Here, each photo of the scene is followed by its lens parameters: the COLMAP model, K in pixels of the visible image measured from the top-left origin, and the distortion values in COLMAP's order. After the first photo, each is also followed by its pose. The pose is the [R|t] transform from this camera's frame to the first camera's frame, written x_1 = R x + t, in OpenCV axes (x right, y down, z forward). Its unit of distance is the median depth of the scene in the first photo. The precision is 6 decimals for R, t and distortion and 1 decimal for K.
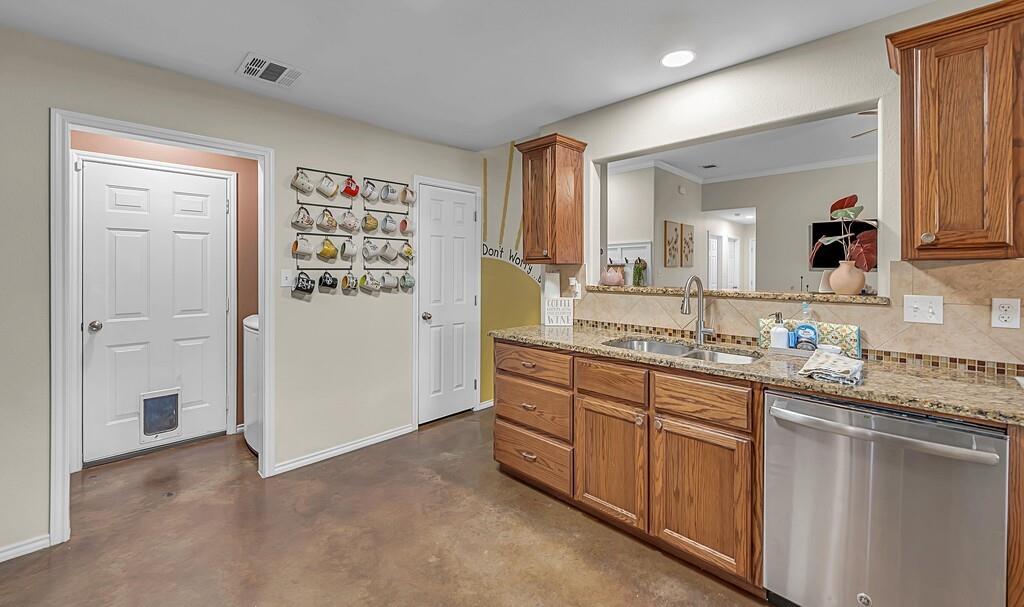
lens RADIAL K [[411.3, 0, 512.3], [0, 411.3, 270.4], [0, 0, 1]] dist [-0.002400, -0.000359]
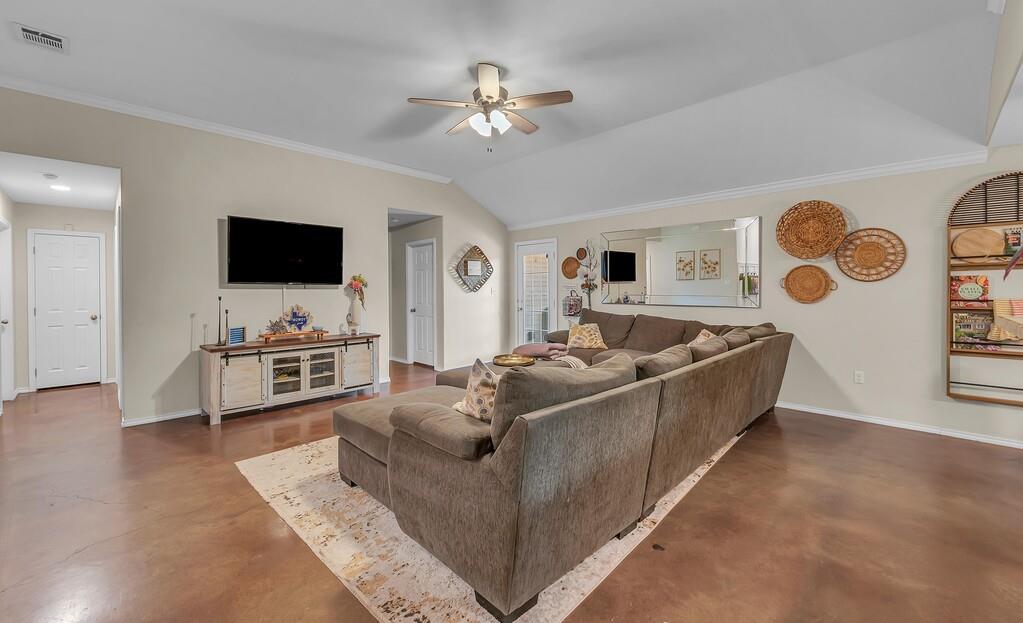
lens RADIAL K [[418.6, 0, 499.2], [0, 418.6, 291.5], [0, 0, 1]] dist [-0.001607, -0.000138]
pose [[0.026131, -0.009910, 0.999609, 0.157838], [0.005343, 0.999938, 0.009774, 0.005103], [-0.999644, 0.005085, 0.026183, 1.254611]]
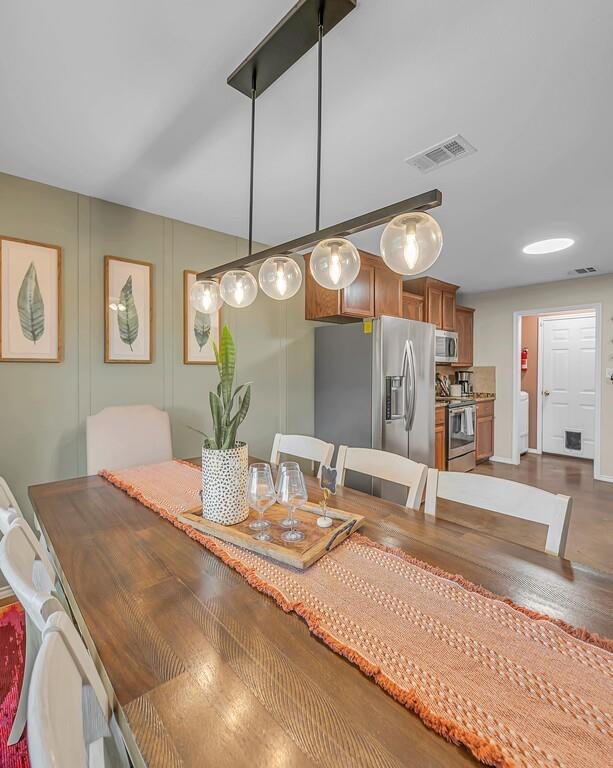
lens RADIAL K [[368.0, 0, 308.0], [0, 368.0, 370.4], [0, 0, 1]] dist [0.001474, 0.000172]
pose [[-0.055997, 0.007574, -0.998402, 1.071154], [-0.002750, 0.999966, 0.007740, -0.002194], [0.998427, 0.003179, -0.055975, -0.201826]]
